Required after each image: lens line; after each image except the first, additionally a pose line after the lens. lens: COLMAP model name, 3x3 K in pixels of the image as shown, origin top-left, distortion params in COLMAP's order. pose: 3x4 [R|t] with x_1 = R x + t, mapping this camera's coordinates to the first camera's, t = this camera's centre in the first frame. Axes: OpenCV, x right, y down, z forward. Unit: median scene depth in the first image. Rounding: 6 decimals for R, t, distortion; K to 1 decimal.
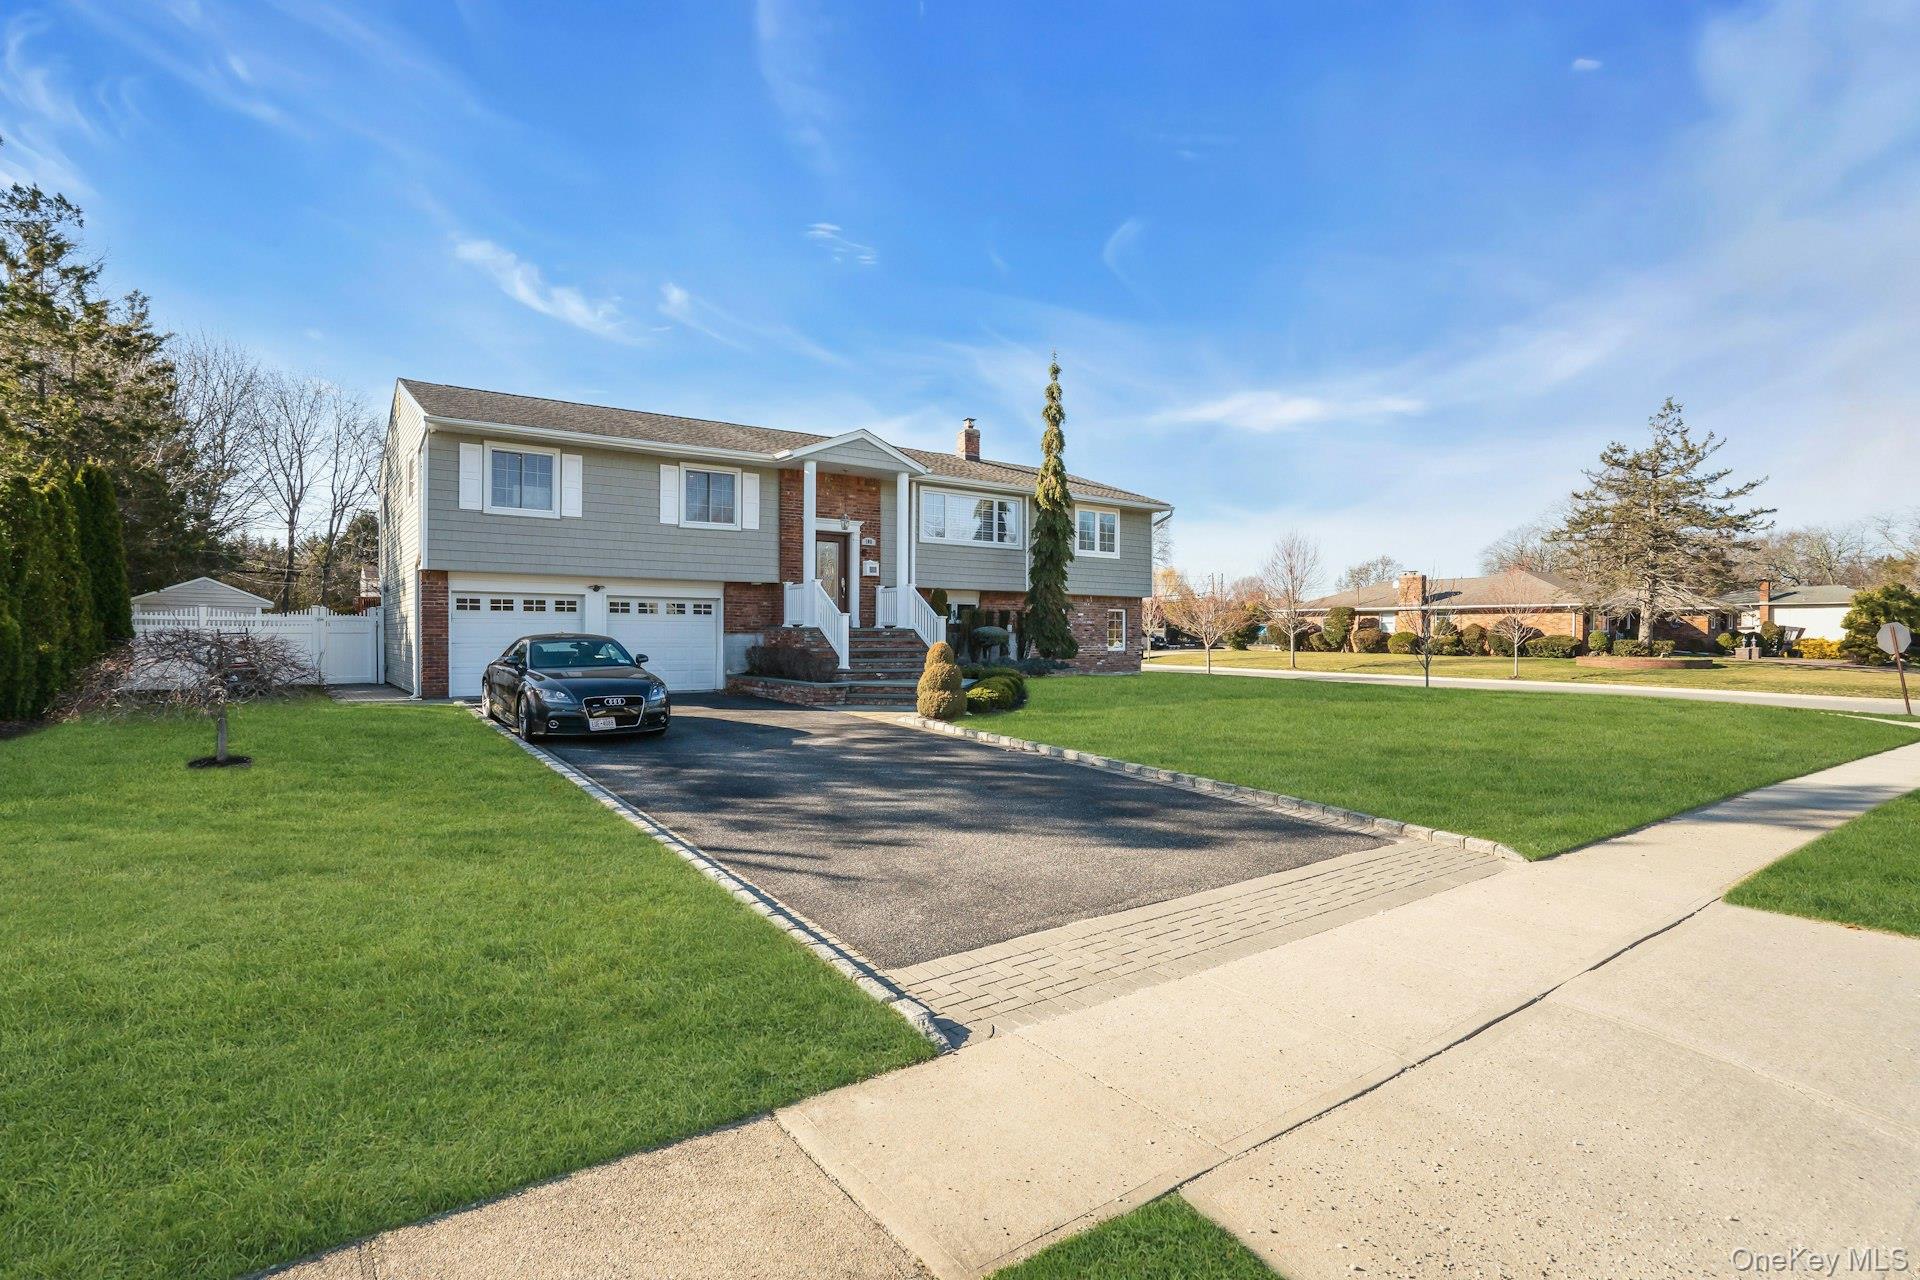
lens RADIAL K [[1027.0, 0, 960.0], [0, 1027.0, 640.0], [0, 0, 1]] dist [-0.064163, 0.045737]
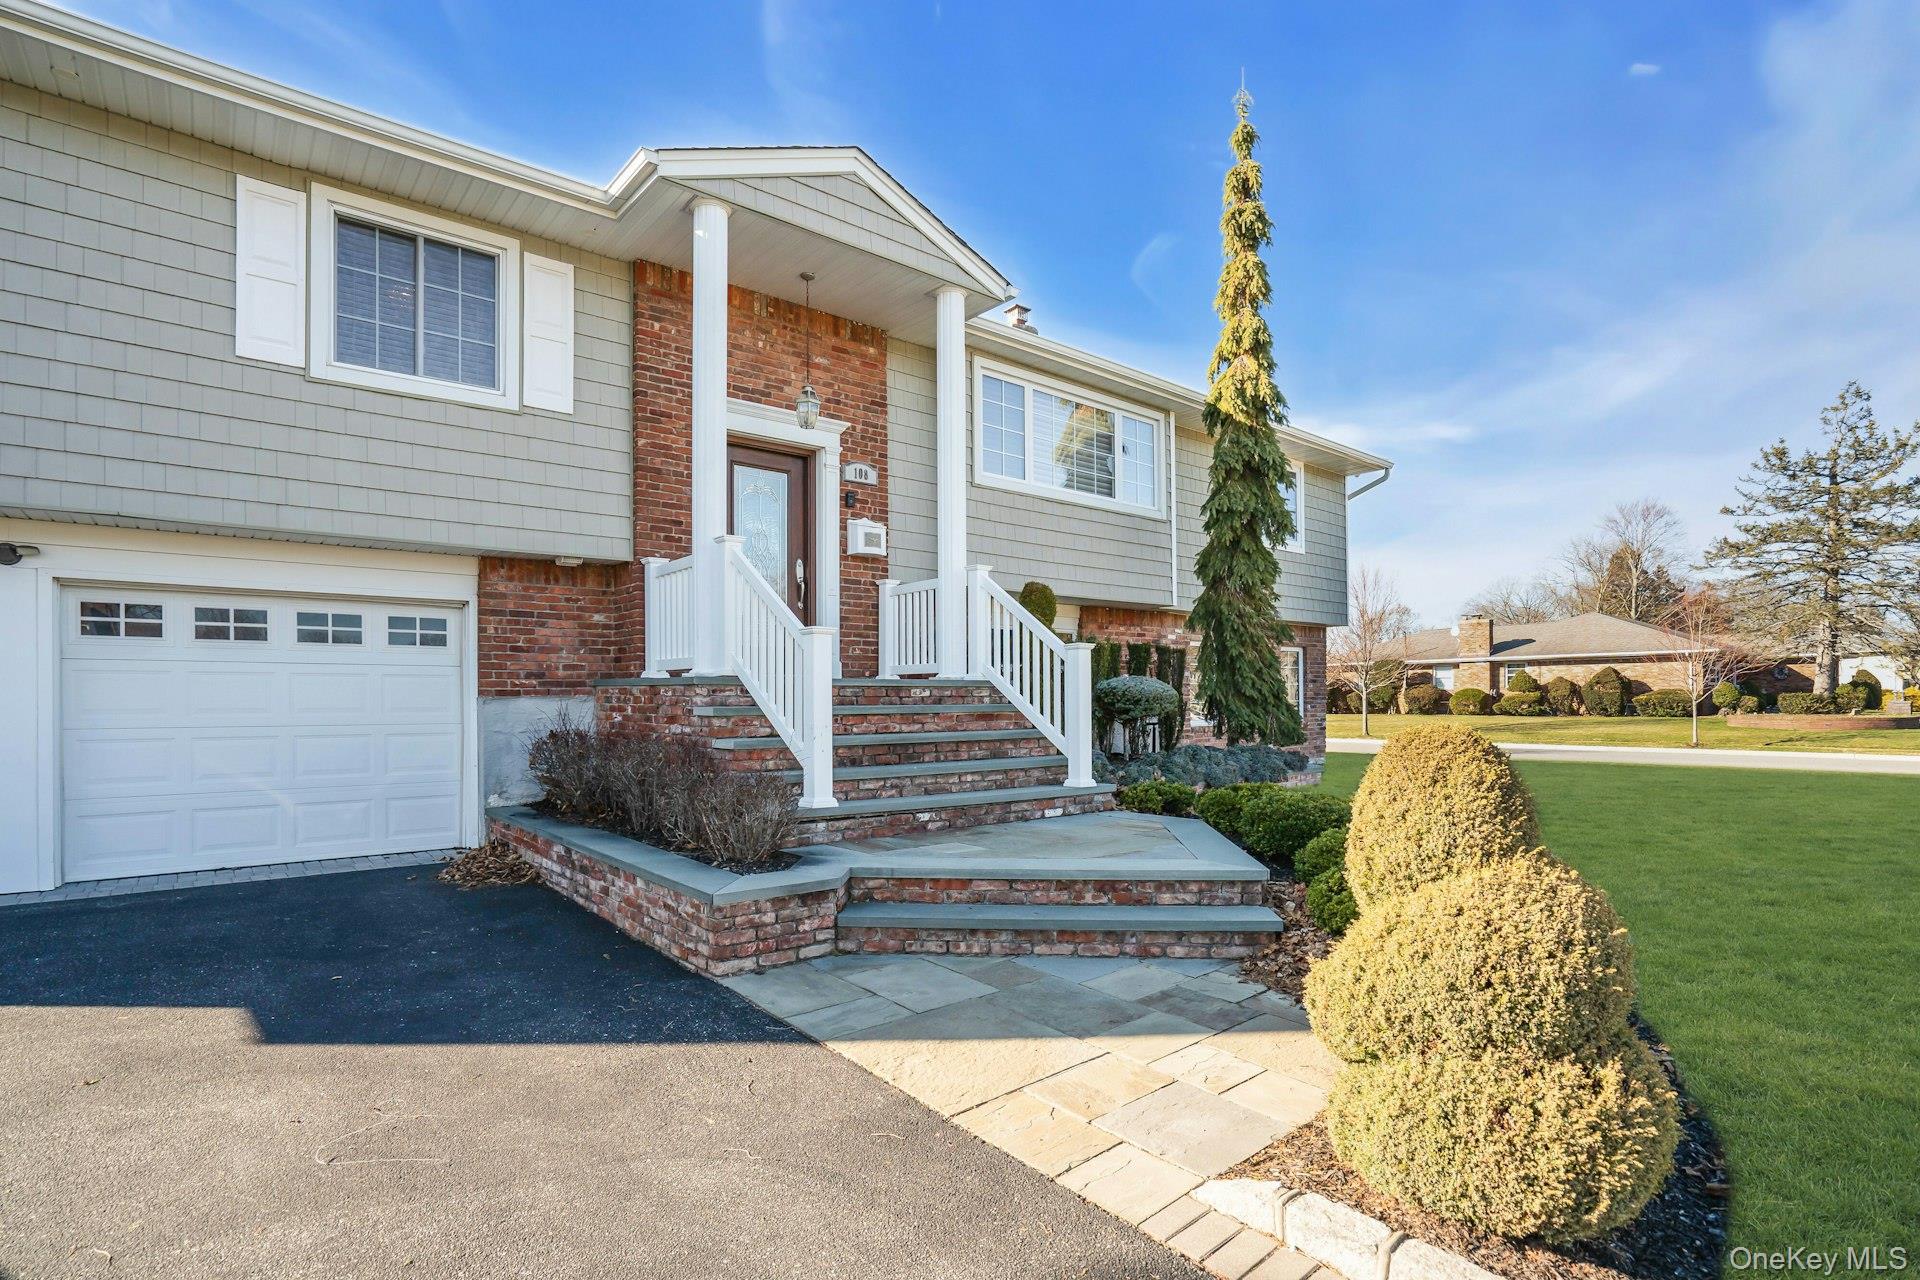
lens RADIAL K [[1027.0, 0, 960.0], [0, 1027.0, 640.0], [0, 0, 1]] dist [-0.064163, 0.045737]
pose [[0.998247, -0.009692, 0.058392, -0.073763], [0.013412, 0.997882, -0.063656, -0.001135], [-0.057652, 0.064327, 0.996262, 0.585543]]
